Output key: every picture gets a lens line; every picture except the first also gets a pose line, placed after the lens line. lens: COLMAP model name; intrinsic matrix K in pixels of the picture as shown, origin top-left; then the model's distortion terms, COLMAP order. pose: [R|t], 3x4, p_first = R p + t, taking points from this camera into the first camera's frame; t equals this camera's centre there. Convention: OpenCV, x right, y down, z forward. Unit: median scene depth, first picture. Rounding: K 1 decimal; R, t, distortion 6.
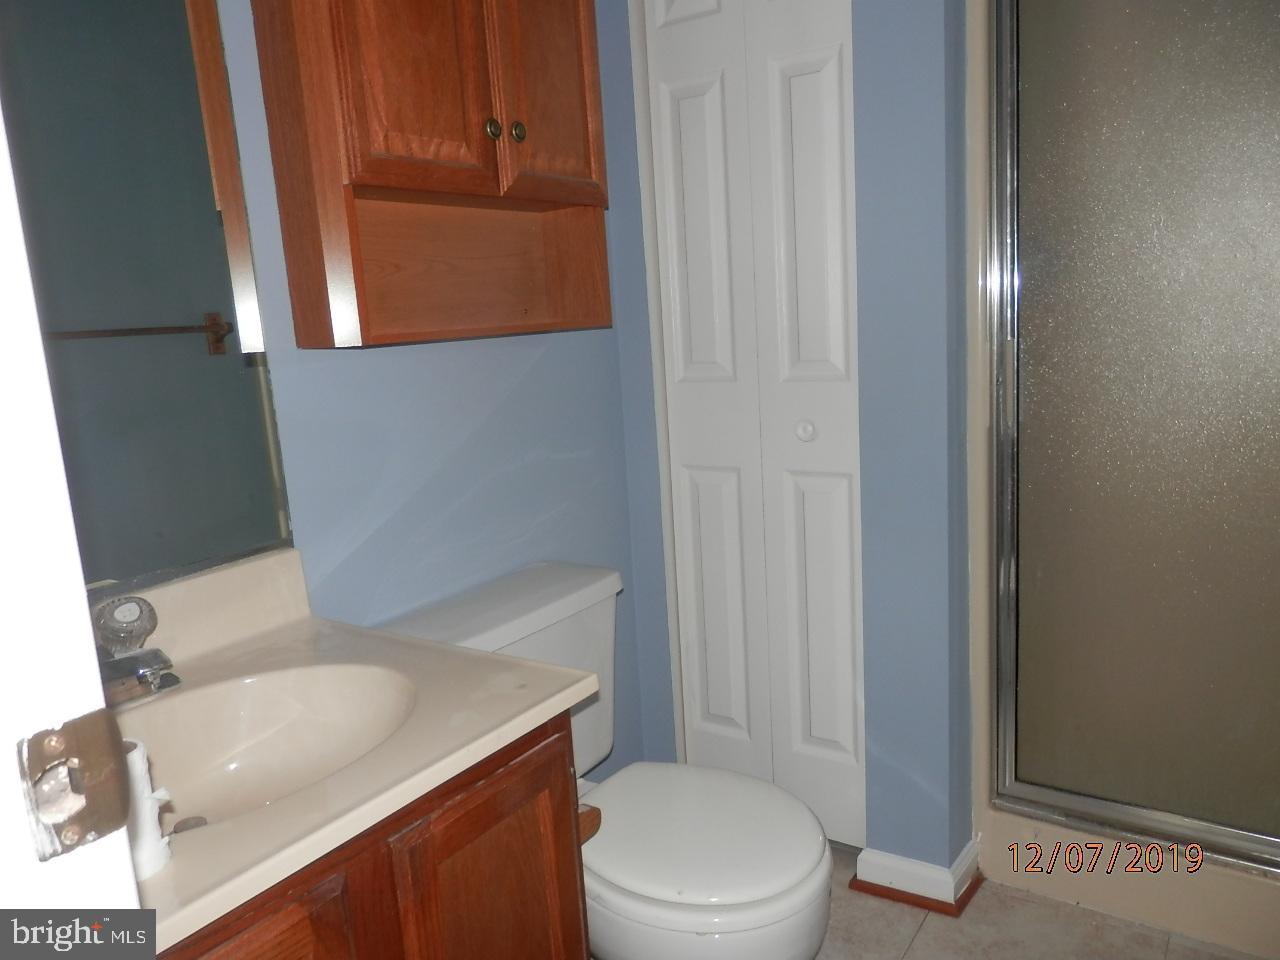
lens RADIAL K [[967.2, 0, 626.0], [0, 967.2, 484.9], [0, 0, 1]] dist [-0.000655, 0.004392]
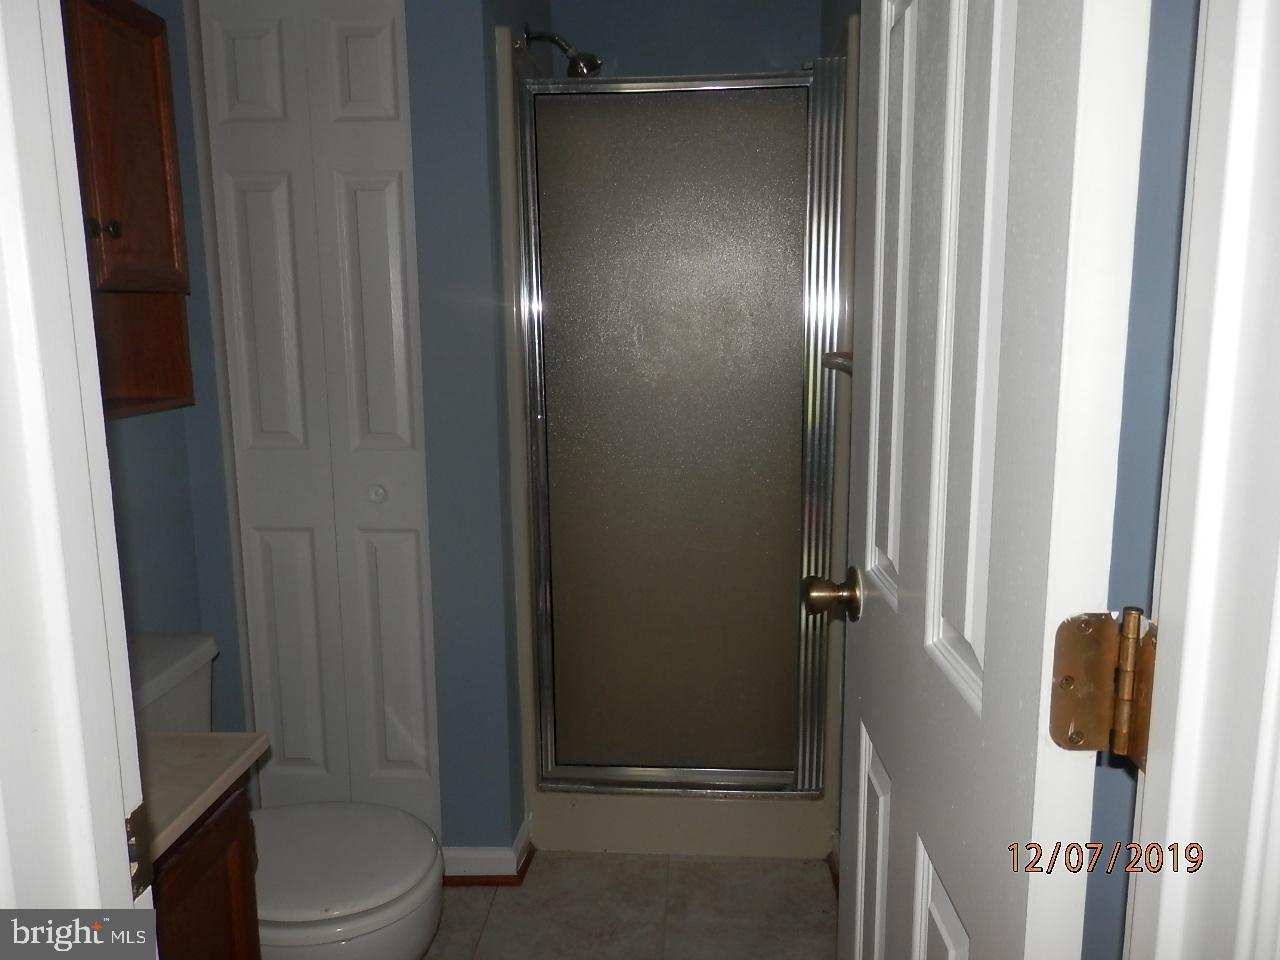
lens RADIAL K [[967.2, 0, 661.1], [0, 967.2, 466.8], [0, 0, 1]] dist [-0.000655, 0.004392]
pose [[0.844975, -0.025561, 0.534194, -0.150196], [0.045185, 0.998698, -0.023685, -0.048057], [-0.532893, 0.044151, 0.845030, -0.159979]]
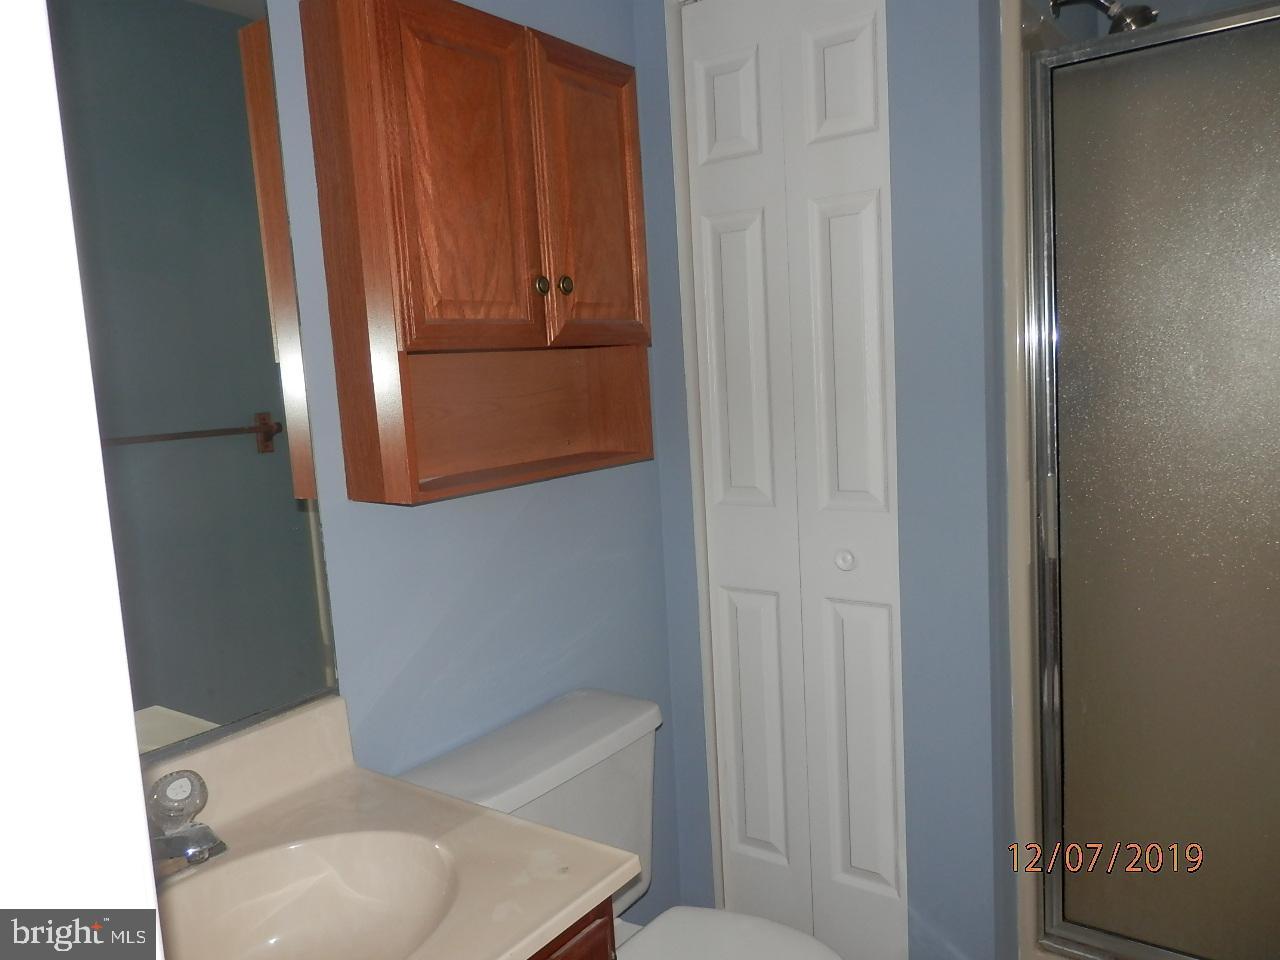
lens RADIAL K [[967.2, 0, 631.0], [0, 967.2, 475.8], [0, 0, 1]] dist [-0.000655, 0.004392]
pose [[0.999459, 0.009626, -0.031450, -0.006022], [-0.011556, 0.998023, -0.061772, -0.083157], [0.030793, 0.062102, 0.997595, -0.014345]]
